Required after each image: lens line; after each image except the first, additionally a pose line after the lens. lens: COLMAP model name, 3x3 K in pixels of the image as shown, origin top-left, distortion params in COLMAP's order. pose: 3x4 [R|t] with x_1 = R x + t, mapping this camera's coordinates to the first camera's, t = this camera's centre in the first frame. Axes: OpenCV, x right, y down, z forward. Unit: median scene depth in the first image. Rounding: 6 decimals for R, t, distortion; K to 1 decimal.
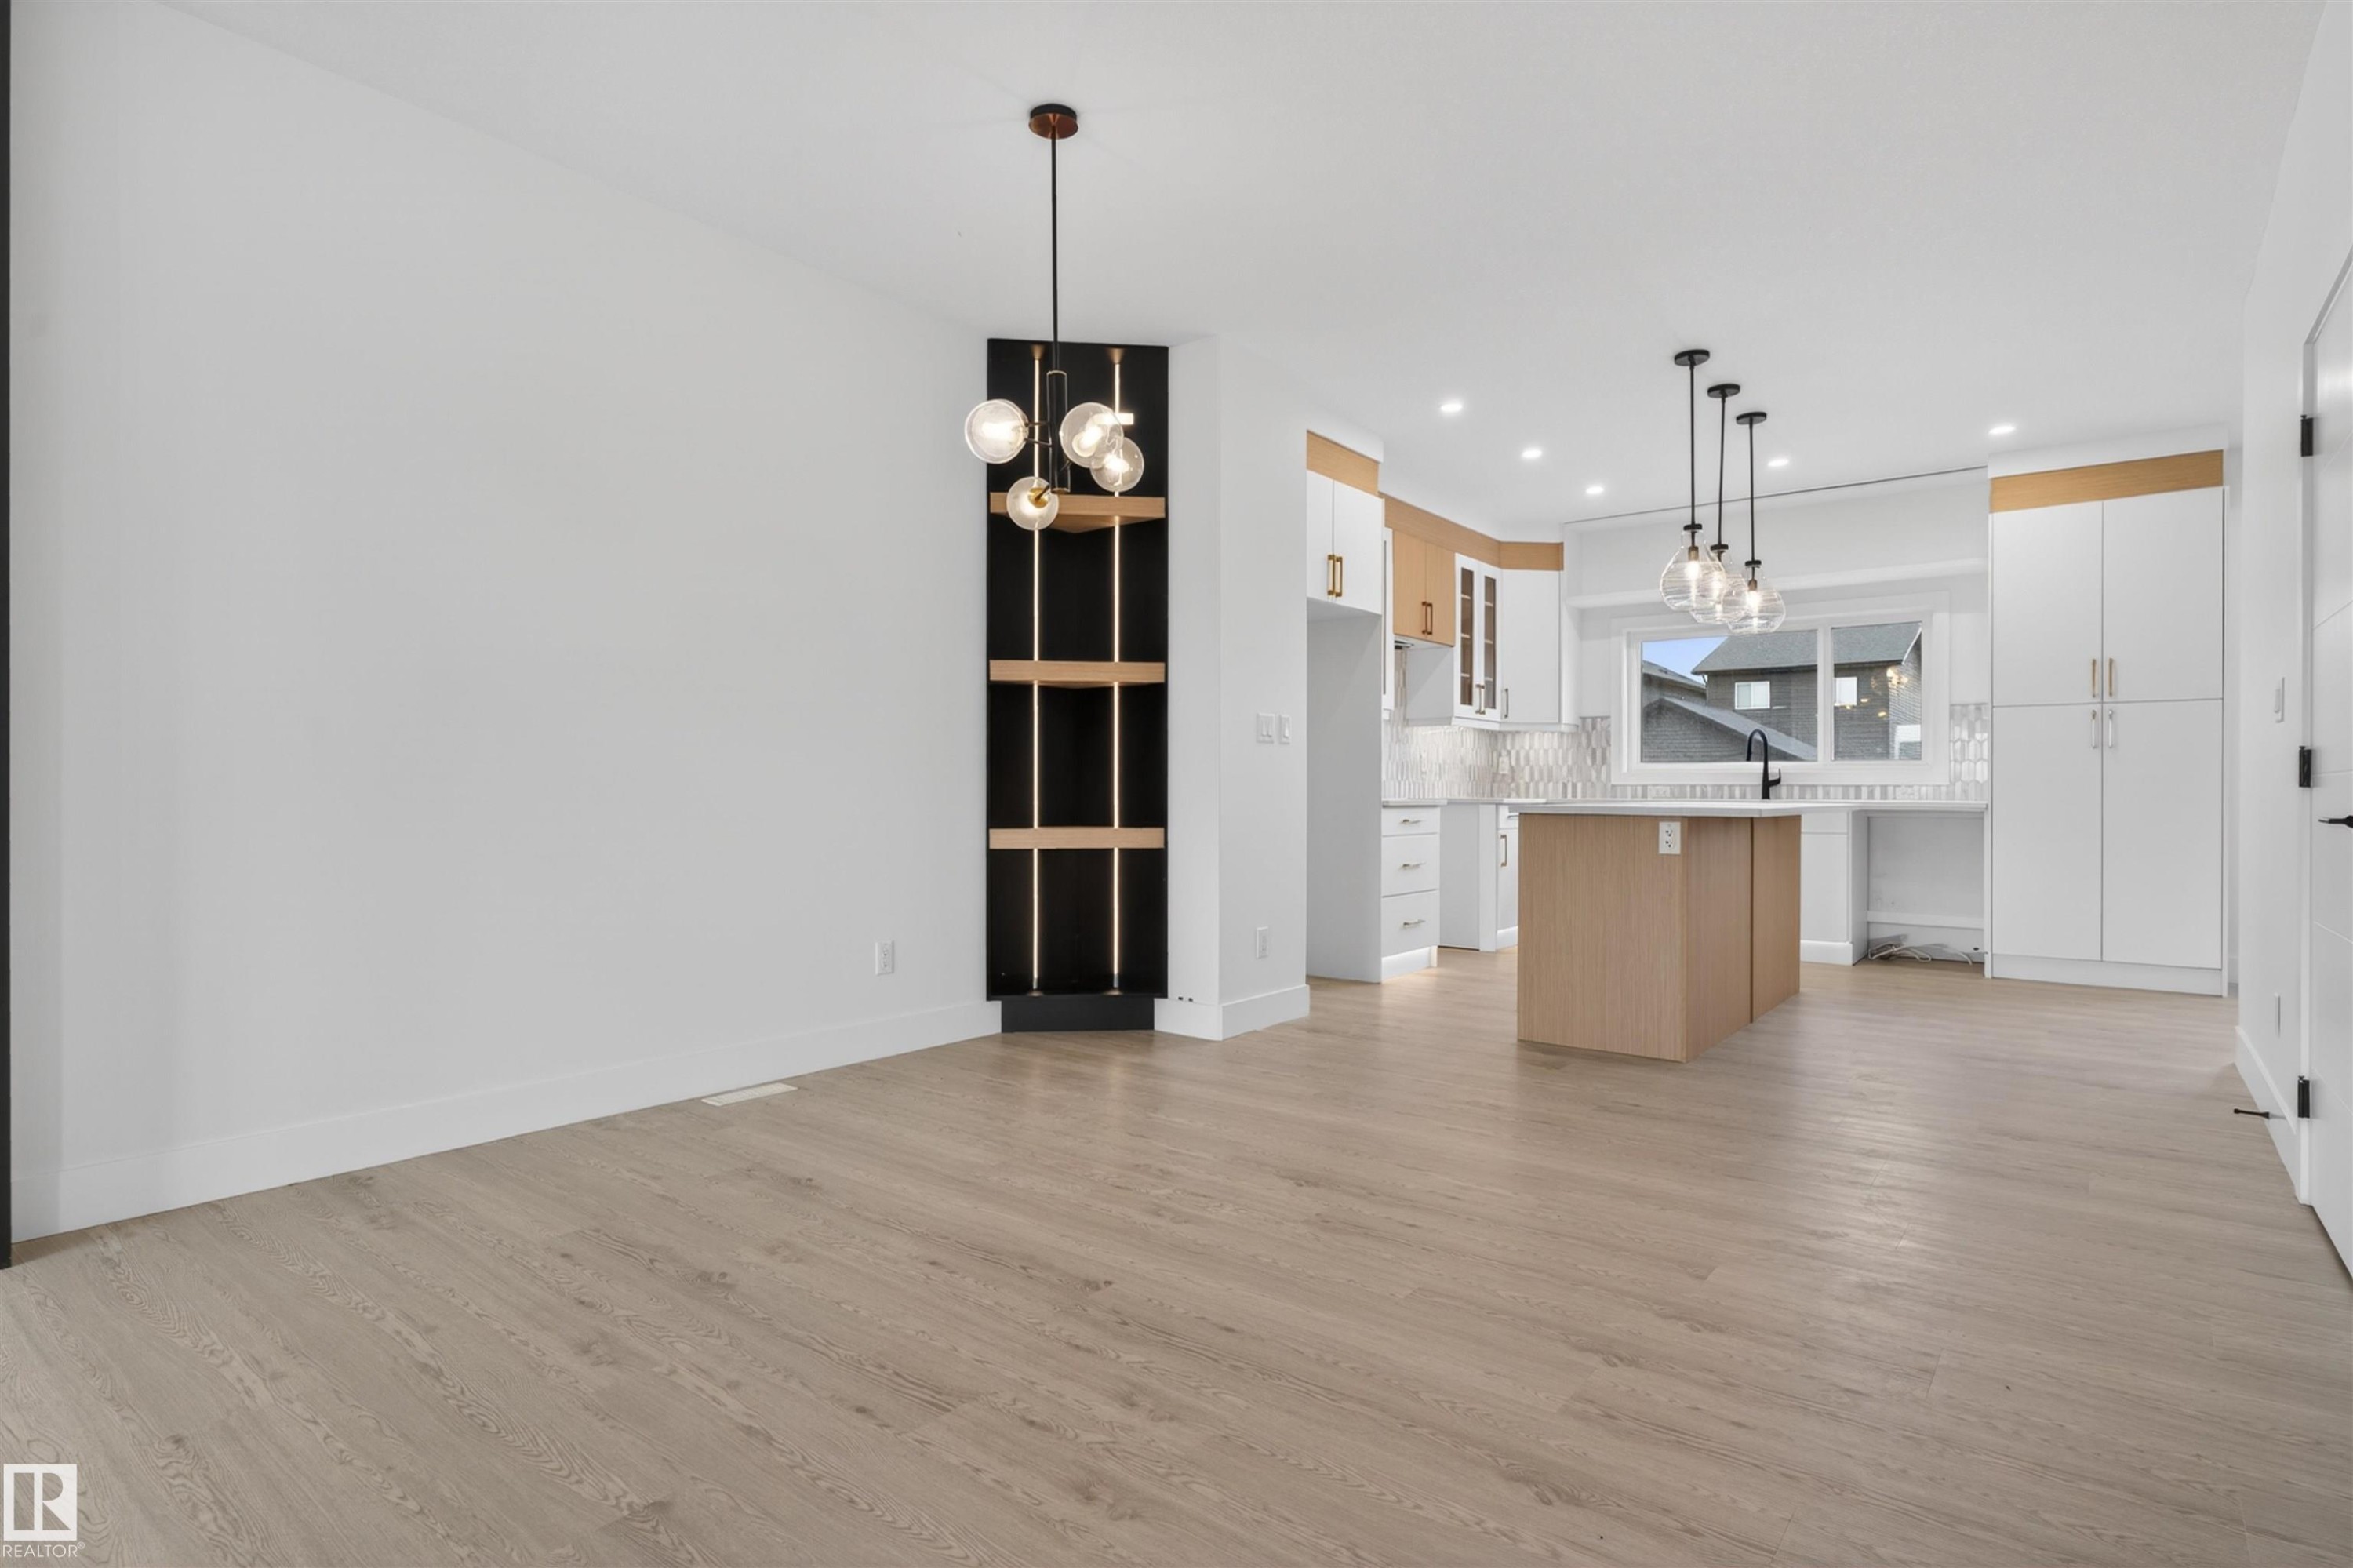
lens RADIAL K [[1206.1, 0, 1173.8], [0, 1206.1, 788.6], [0, 0, 1]] dist [-0.003502, 0.000507]
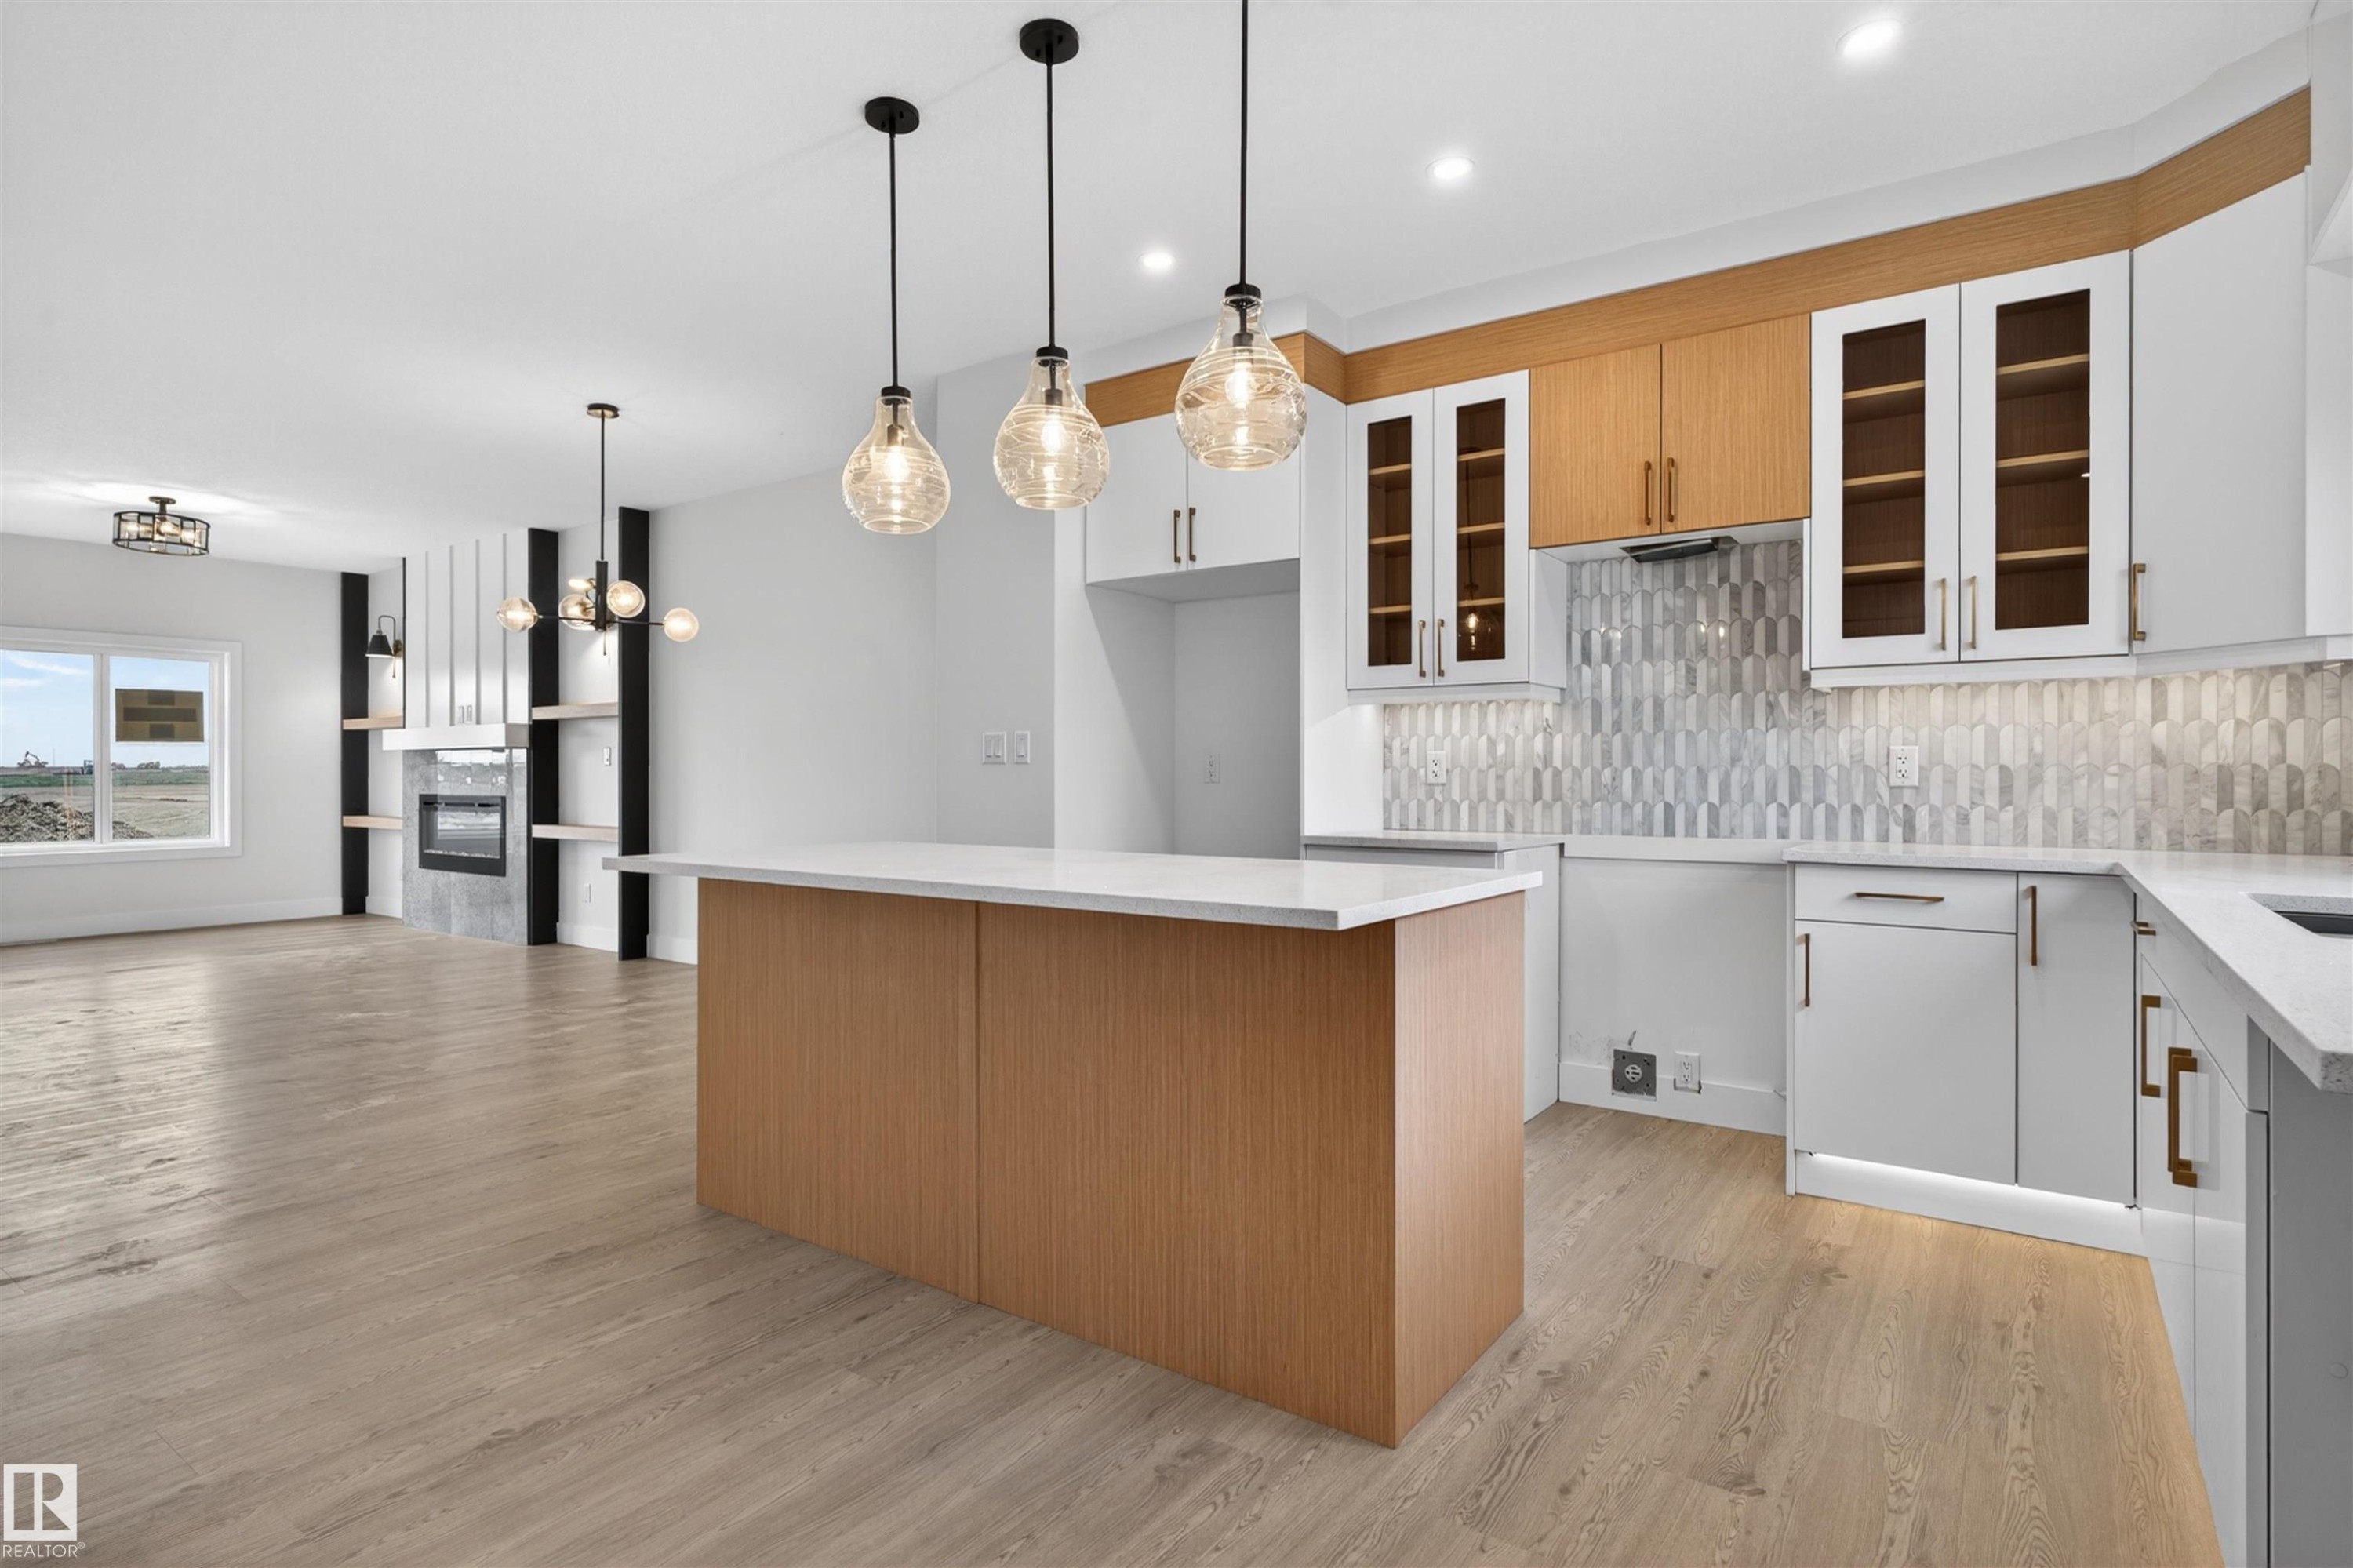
lens RADIAL K [[1197.7, 0, 1176.8], [0, 1197.7, 778.7], [0, 0, 1]] dist [0.002003, 0.000407]
pose [[0.043244, -0.003855, -0.999057, 1.009075], [-0.000814, 0.999992, -0.003894, -0.022669], [0.999064, 0.000981, 0.043241, 1.091009]]
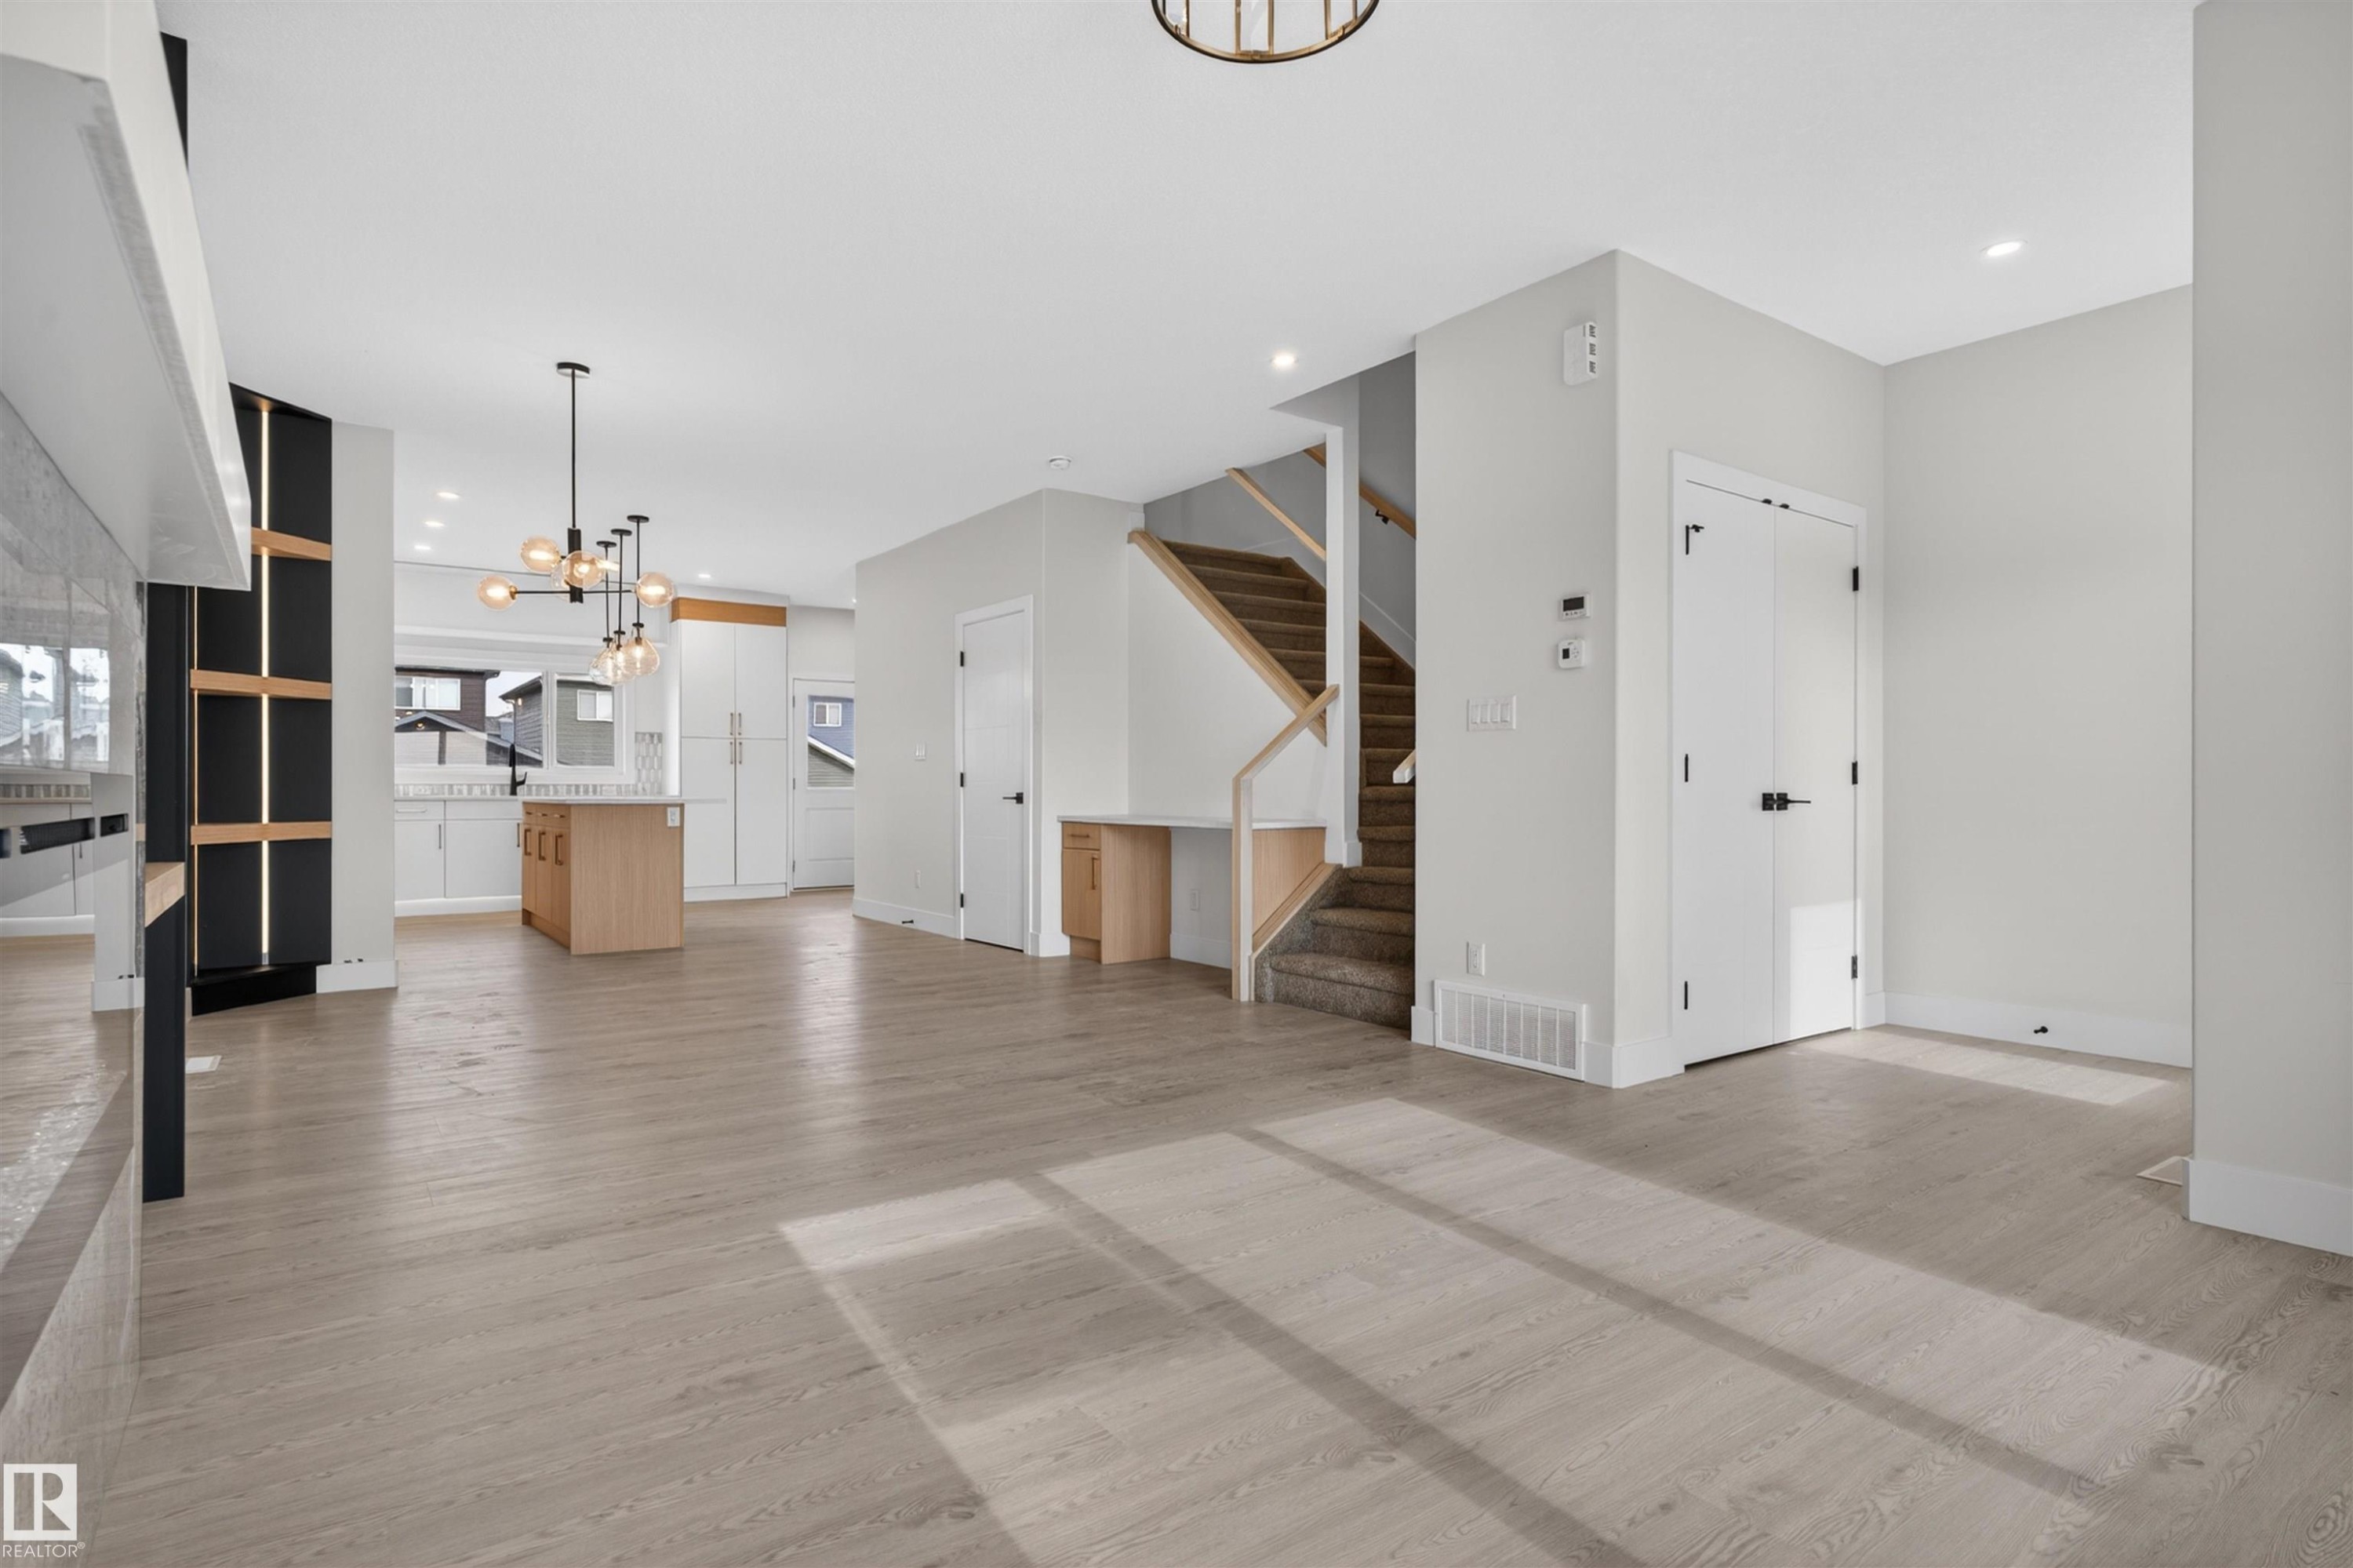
lens RADIAL K [[1206.1, 0, 1173.8], [0, 1206.1, 788.6], [0, 0, 1]] dist [-0.003502, 0.000507]
pose [[0.279522, -0.002282, 0.960136, -0.891058], [0.000118, 0.999997, 0.002342, -0.002217], [-0.960139, -0.000541, 0.279522, -0.130808]]
